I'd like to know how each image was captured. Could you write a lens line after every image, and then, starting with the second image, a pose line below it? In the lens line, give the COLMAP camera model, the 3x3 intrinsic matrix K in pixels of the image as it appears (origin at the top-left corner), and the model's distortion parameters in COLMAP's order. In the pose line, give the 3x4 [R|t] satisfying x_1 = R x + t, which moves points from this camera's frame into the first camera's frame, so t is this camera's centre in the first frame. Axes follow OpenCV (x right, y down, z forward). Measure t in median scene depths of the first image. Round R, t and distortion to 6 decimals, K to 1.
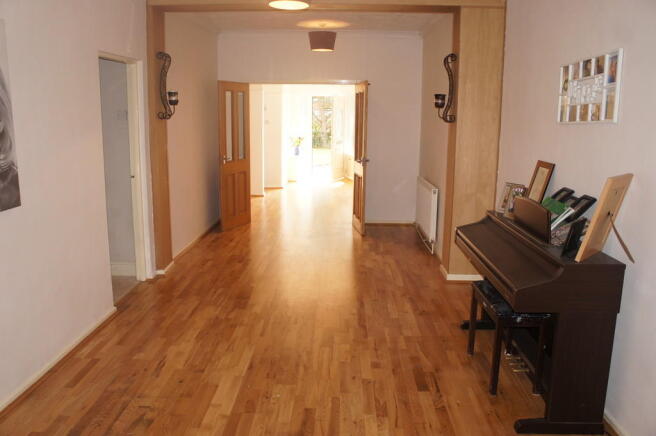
lens RADIAL K [[537.5, 0, 327.0], [0, 537.5, 217.9], [0, 0, 1]] dist [-0.167830, 0.132817]
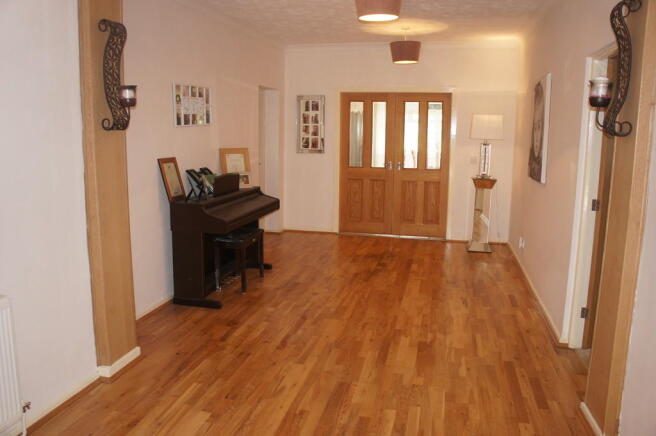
lens RADIAL K [[537.5, 0, 326.5], [0, 537.5, 218.4], [0, 0, 1]] dist [-0.167830, 0.132817]
pose [[-0.981875, -0.052779, 0.182034, -0.180772], [0.013745, 0.938087, 0.346126, -0.394013], [-0.189032, 0.342355, -0.920359, 2.097466]]
